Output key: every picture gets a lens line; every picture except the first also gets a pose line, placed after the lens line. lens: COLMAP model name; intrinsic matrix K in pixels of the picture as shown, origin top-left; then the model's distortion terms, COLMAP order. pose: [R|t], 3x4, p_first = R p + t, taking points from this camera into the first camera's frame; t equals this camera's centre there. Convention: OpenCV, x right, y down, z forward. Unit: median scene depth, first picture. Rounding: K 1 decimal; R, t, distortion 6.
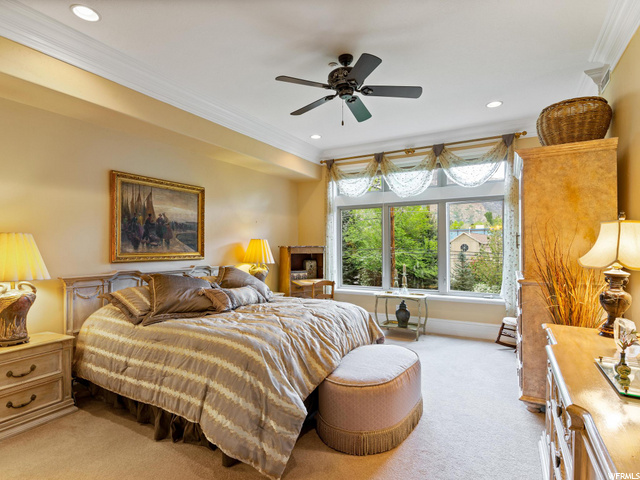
lens RADIAL K [[349.3, 0, 318.6], [0, 349.3, 238.4], [0, 0, 1]] dist [0.000564, 0.001537]
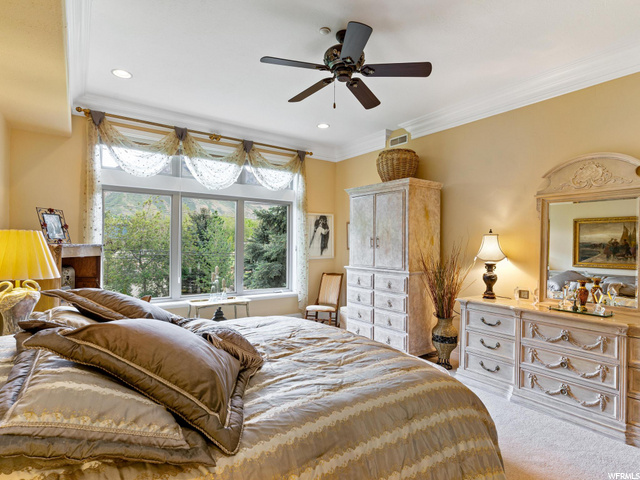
lens RADIAL K [[349.3, 0, 320.0], [0, 349.3, 246.6], [0, 0, 1]] dist [0.000564, 0.001537]
pose [[0.405050, 0.000293, 0.914294, -0.447161], [-0.029319, 0.999490, 0.012669, 0.006850], [-0.913824, -0.031938, 0.404852, 0.400399]]
